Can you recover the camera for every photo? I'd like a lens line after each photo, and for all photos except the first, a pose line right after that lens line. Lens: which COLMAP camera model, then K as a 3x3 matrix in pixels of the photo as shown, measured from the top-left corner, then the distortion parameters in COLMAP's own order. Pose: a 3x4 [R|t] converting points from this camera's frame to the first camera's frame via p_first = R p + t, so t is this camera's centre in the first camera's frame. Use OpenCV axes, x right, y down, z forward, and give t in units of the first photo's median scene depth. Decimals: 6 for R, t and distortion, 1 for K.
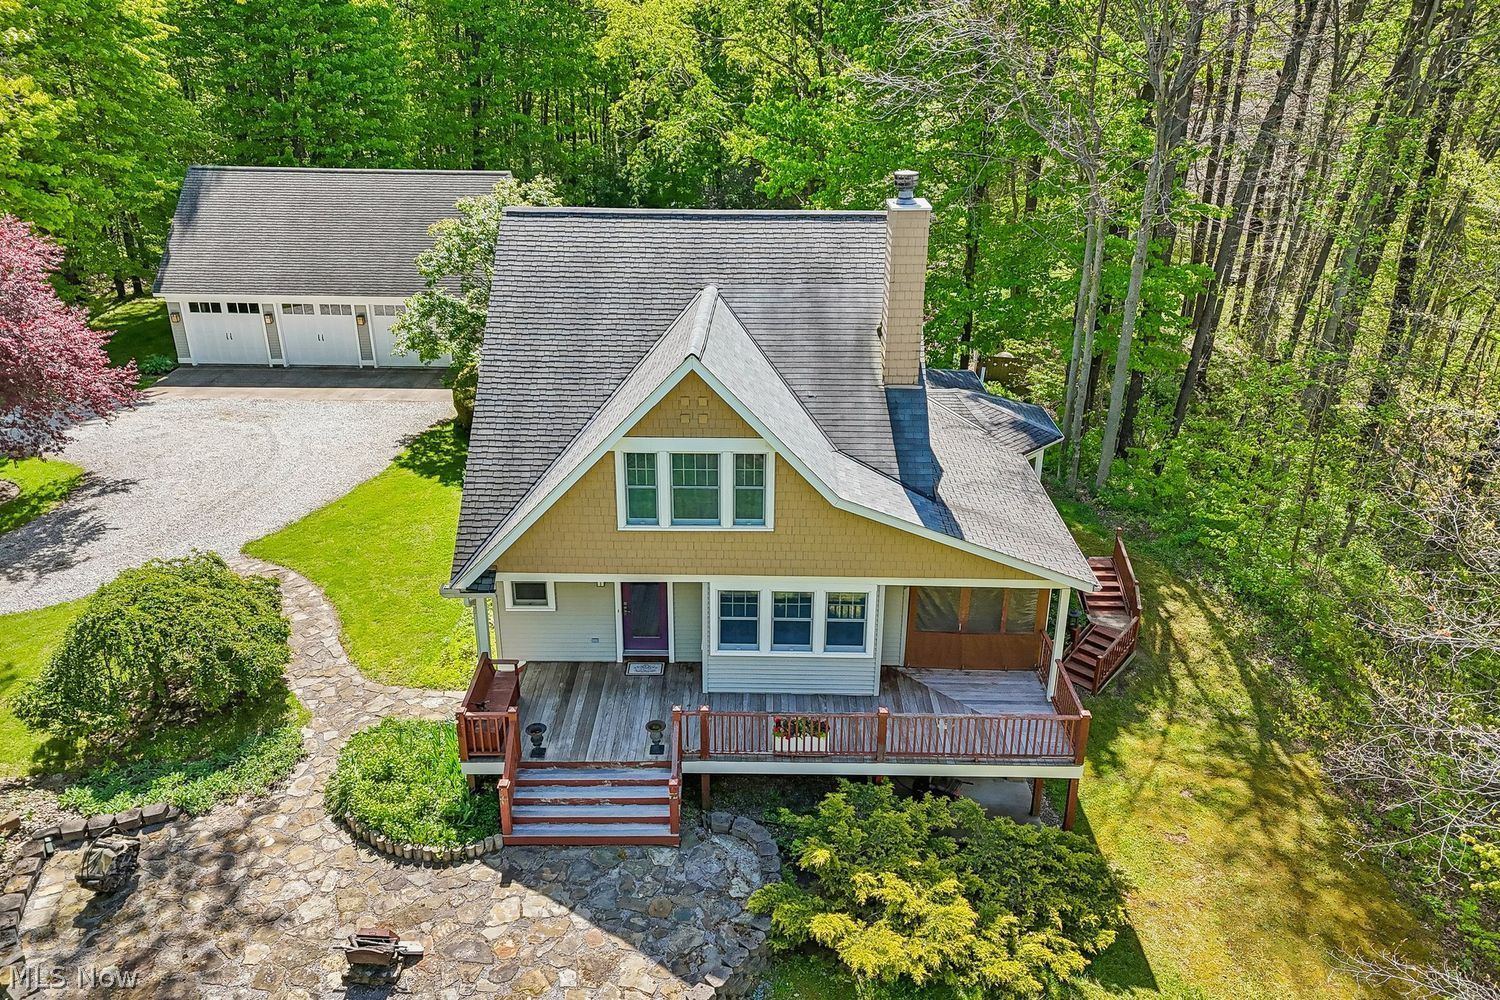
lens RADIAL K [[1125.1, 0, 747.3], [0, 1125.1, 504.3], [0, 0, 1]] dist [0.061411, -0.038806]
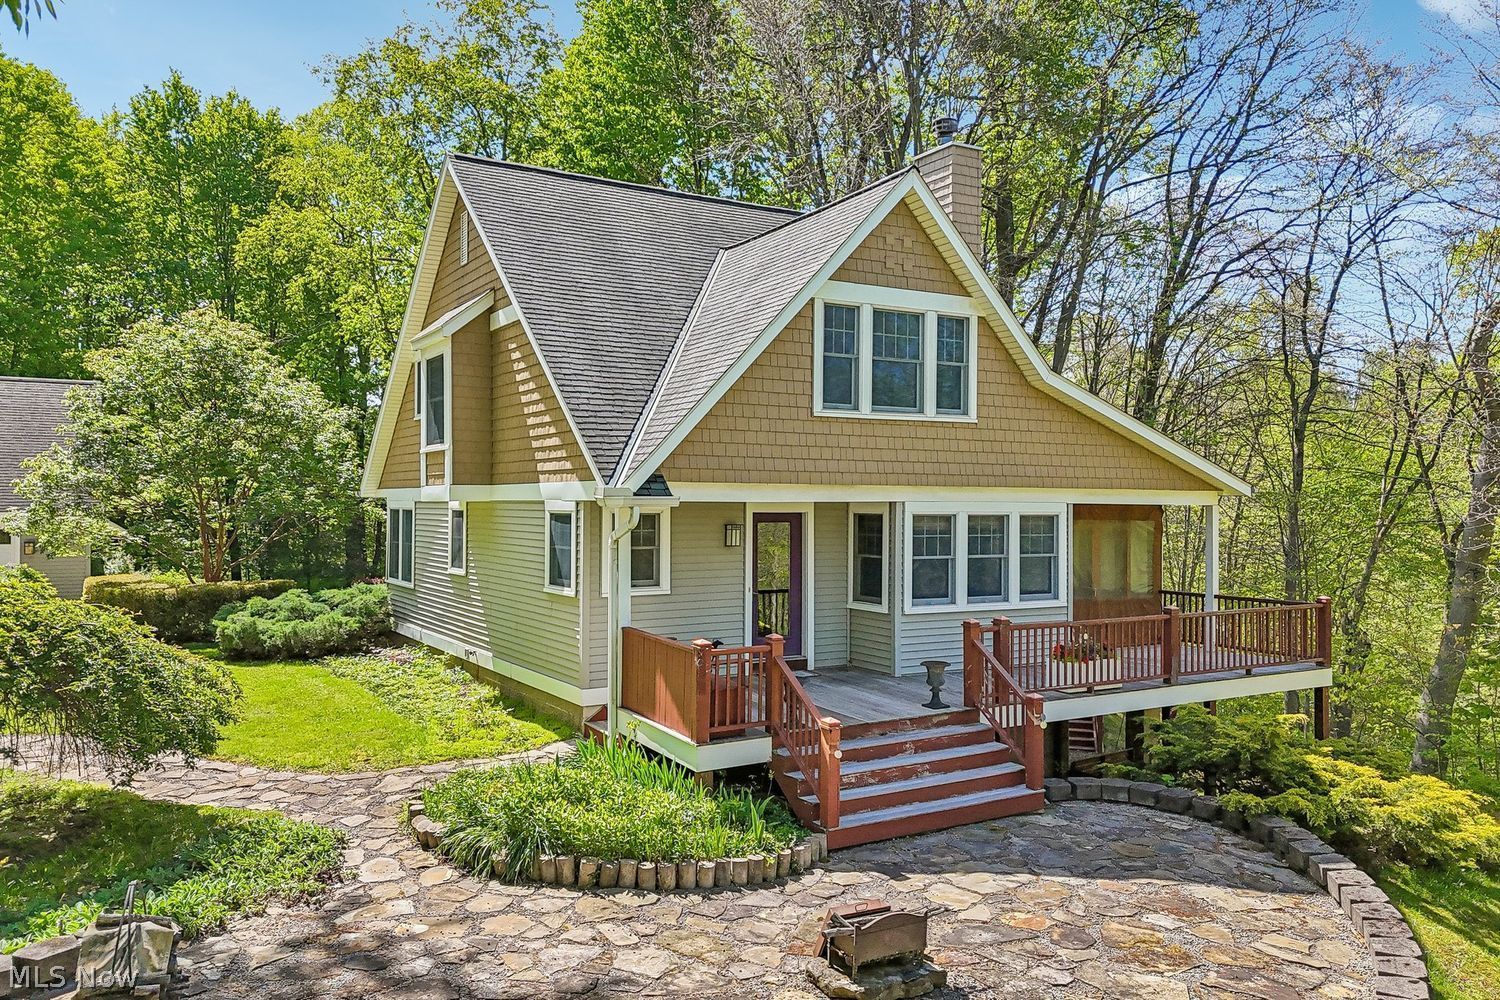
lens RADIAL K [[1125.1, 0, 751.2], [0, 1125.1, 500.4], [0, 0, 1]] dist [0.061411, -0.038806]
pose [[0.854673, -0.005100, 0.519142, -0.542069], [0.214295, 0.914258, -0.343816, 0.323123], [-0.472877, 0.405100, 0.782484, 0.484405]]
